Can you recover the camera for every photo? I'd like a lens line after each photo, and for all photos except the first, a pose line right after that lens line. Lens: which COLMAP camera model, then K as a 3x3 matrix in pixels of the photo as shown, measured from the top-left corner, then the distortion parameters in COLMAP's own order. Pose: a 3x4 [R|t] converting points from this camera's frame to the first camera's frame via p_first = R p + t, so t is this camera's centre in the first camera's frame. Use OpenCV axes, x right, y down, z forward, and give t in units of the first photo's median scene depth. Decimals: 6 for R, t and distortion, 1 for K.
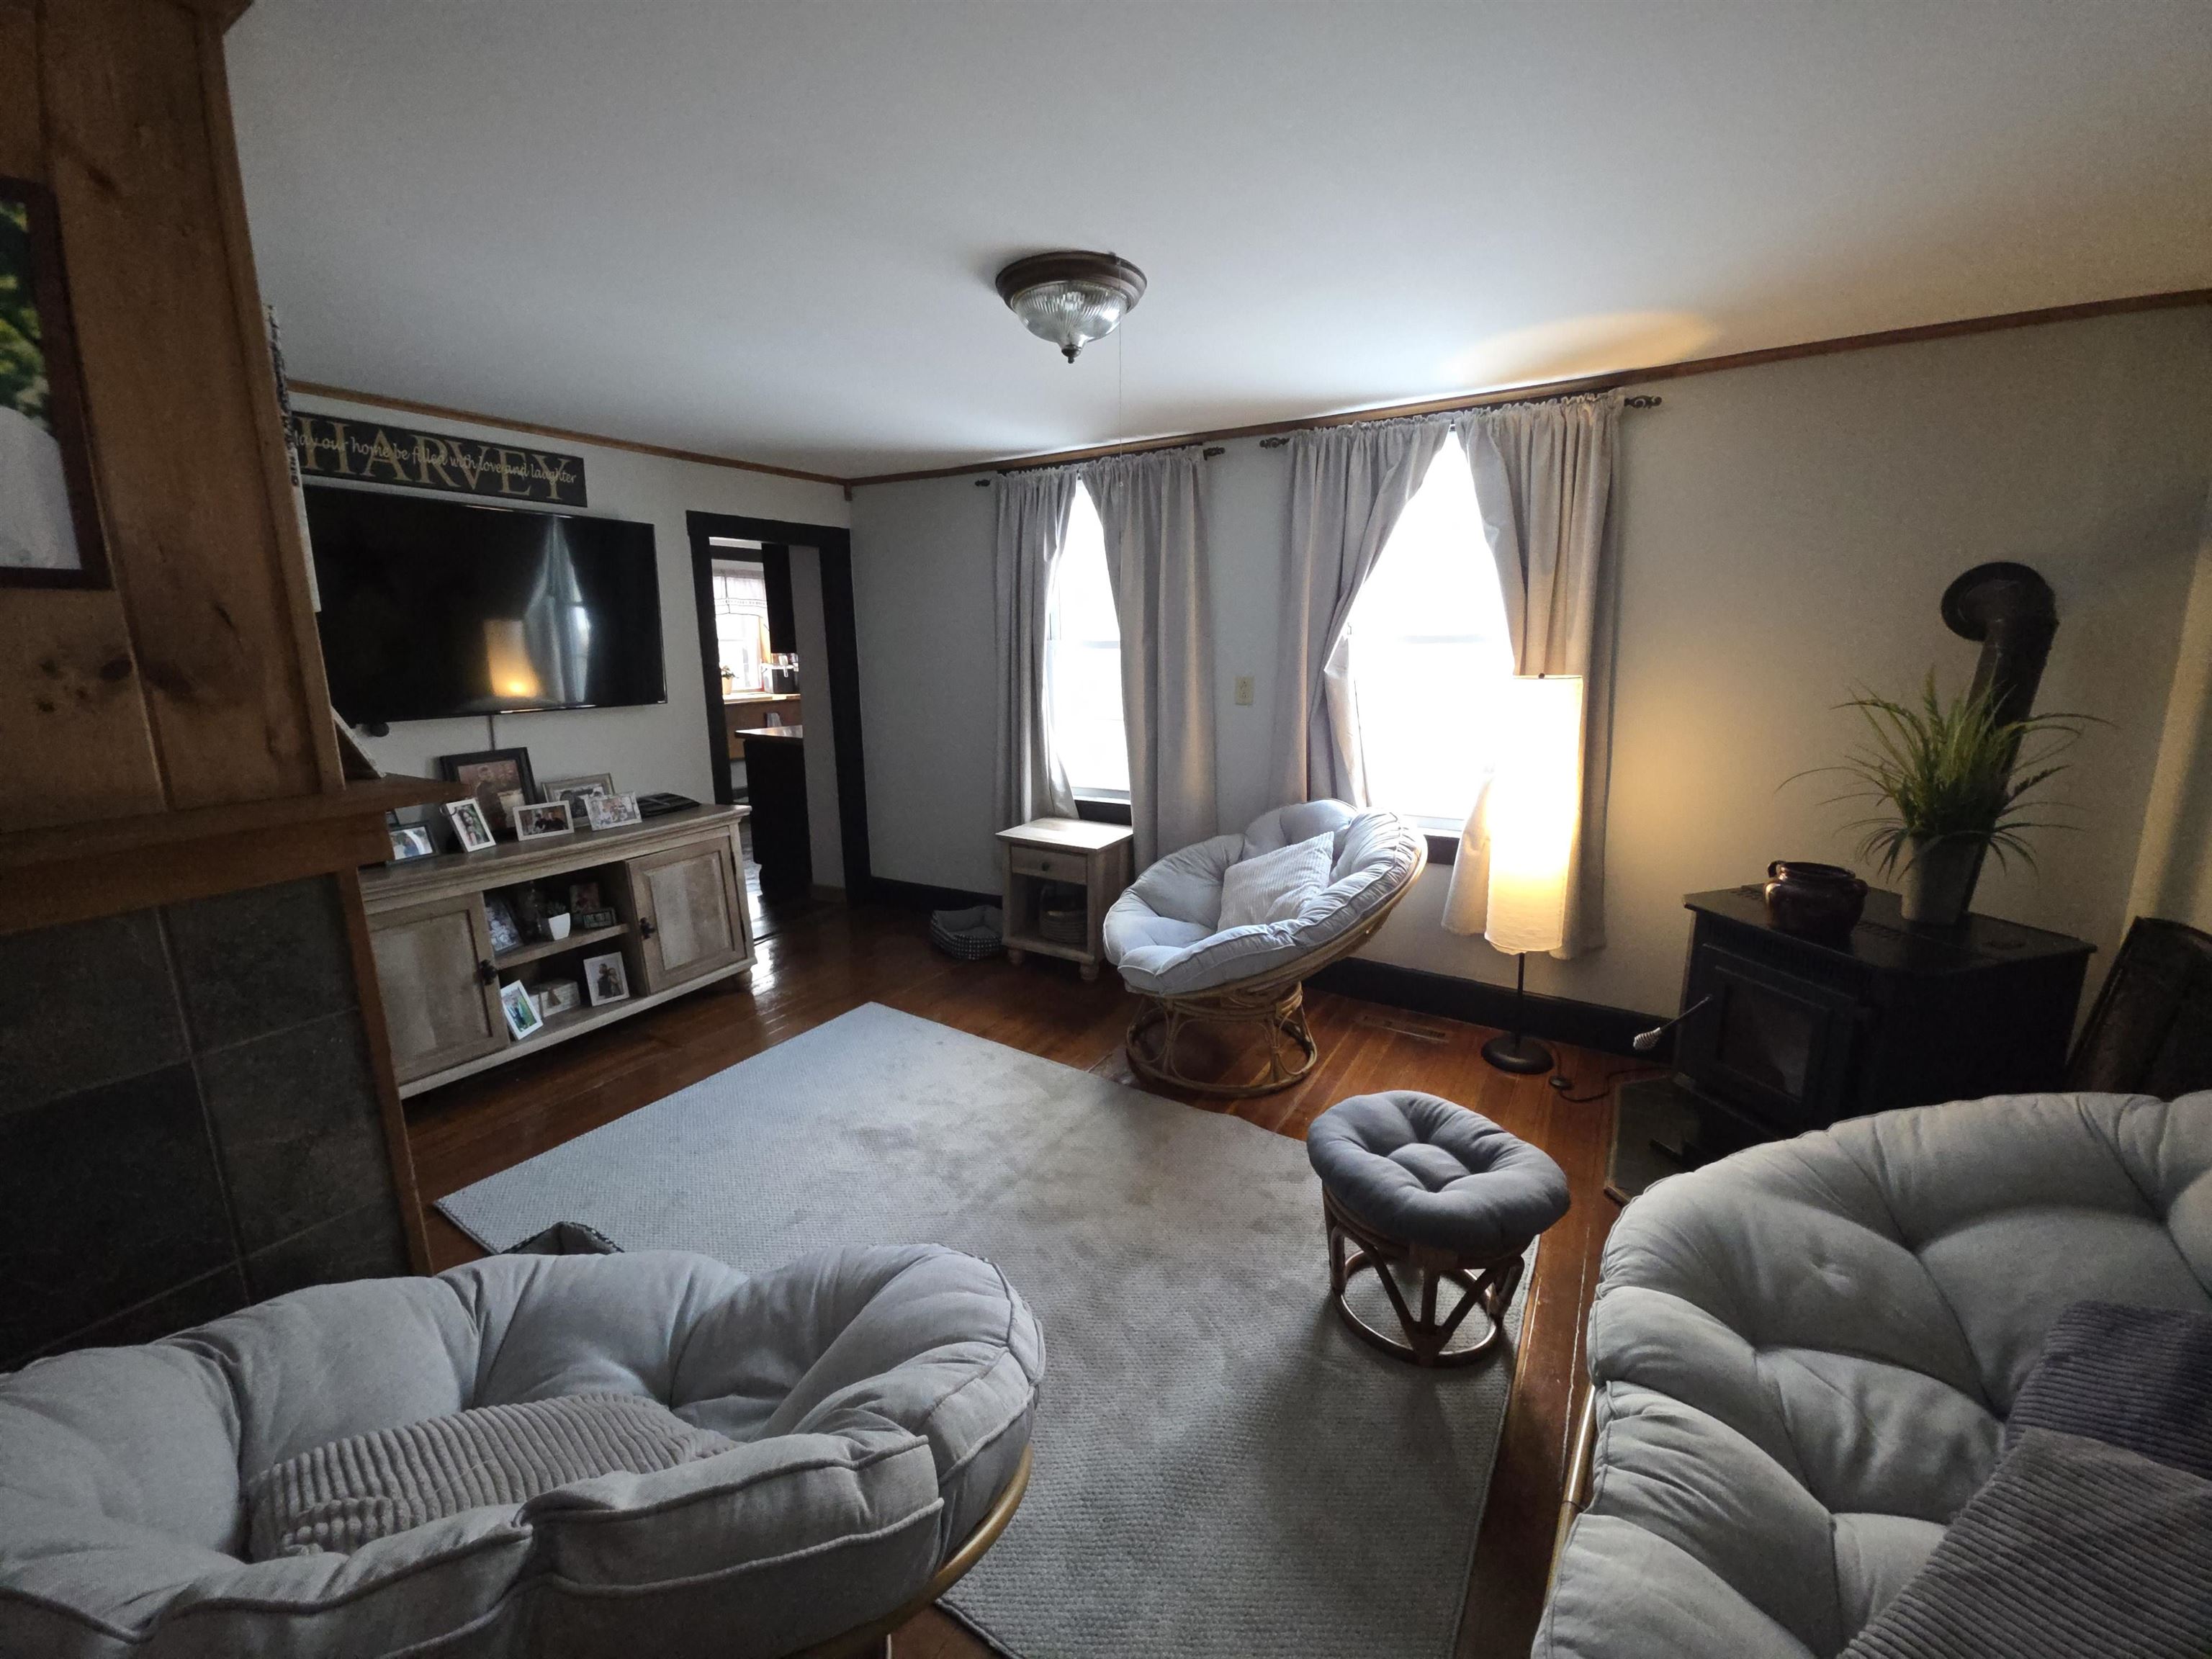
lens RADIAL K [[875.0, 0, 1090.2], [0, 875.0, 814.6], [0, 0, 1]] dist [0.014891, -0.009179]
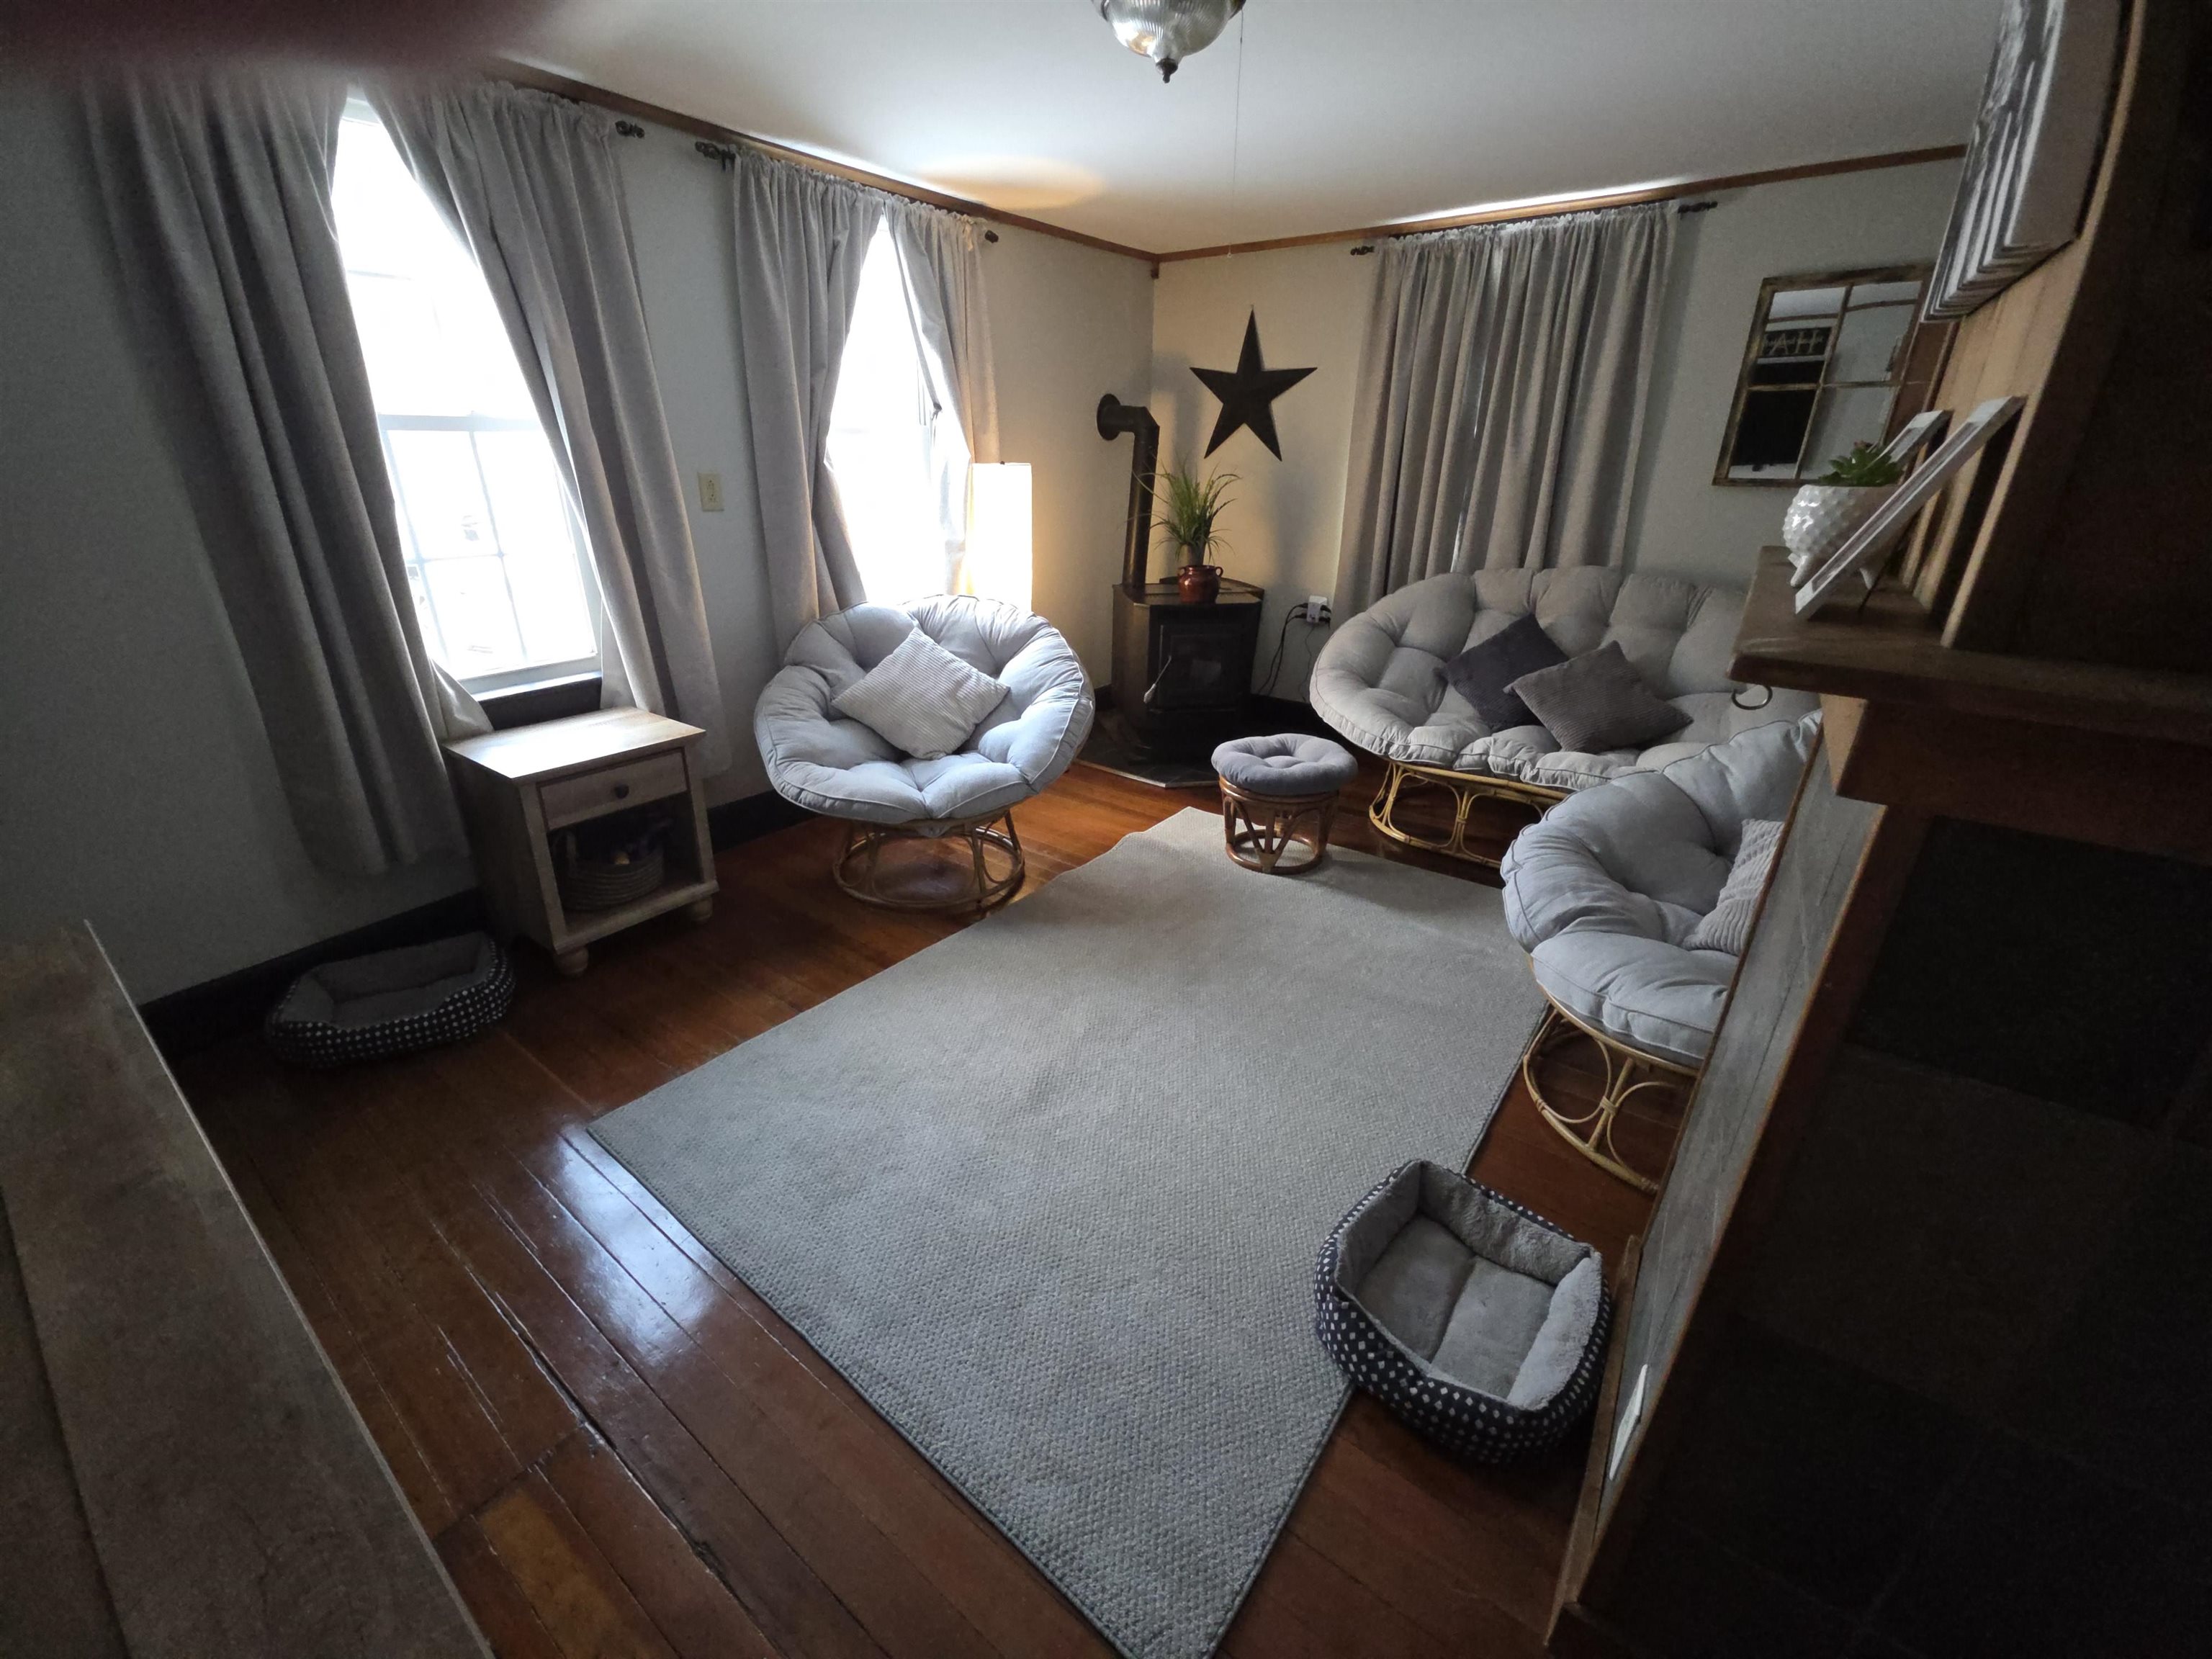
lens RADIAL K [[875.0, 0, 1090.2], [0, 875.0, 814.6], [0, 0, 1]] dist [0.014891, -0.009179]
pose [[0.082719, -0.371107, 0.924899, -0.874018], [0.191711, 0.916670, 0.350659, -0.118988], [-0.977959, 0.148307, 0.146971, 0.807196]]
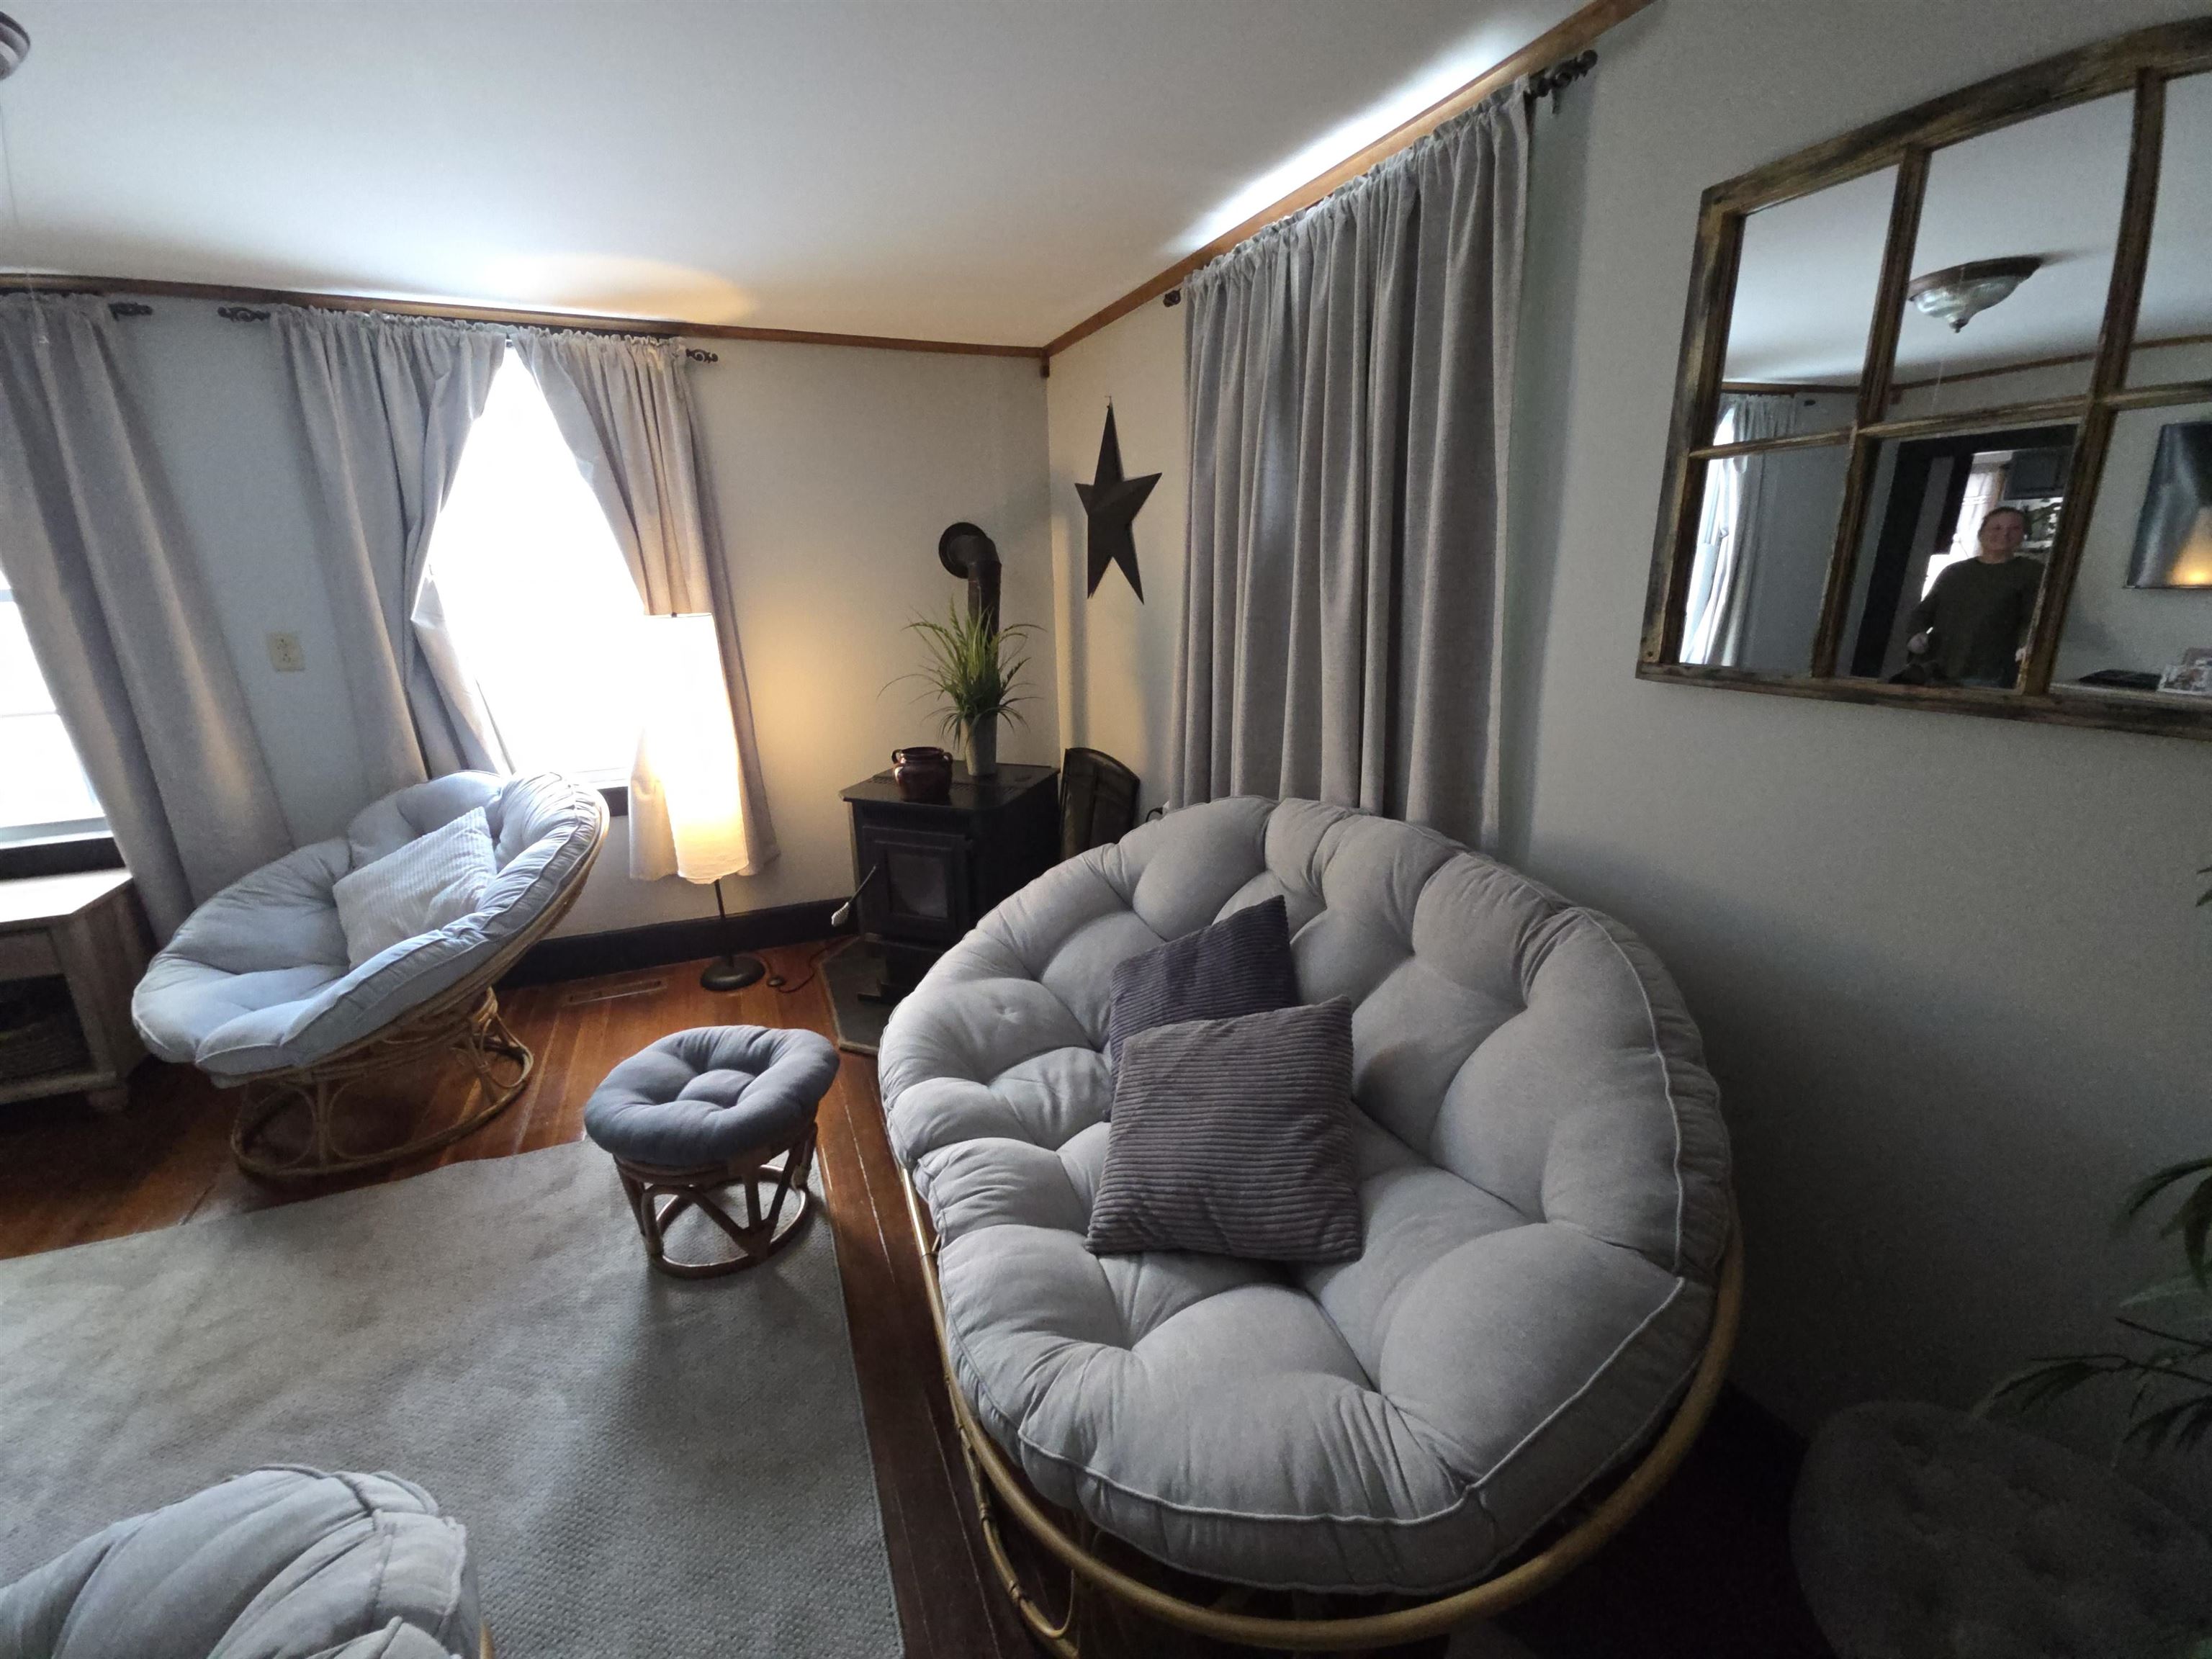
lens RADIAL K [[875.0, 0, 1090.2], [0, 875.0, 814.6], [0, 0, 1]] dist [0.014891, -0.009179]
pose [[0.569428, -0.219915, 0.792079, -0.081820], [0.173088, 0.974025, 0.145998, 0.005126], [-0.803612, 0.053964, 0.592702, 0.006568]]
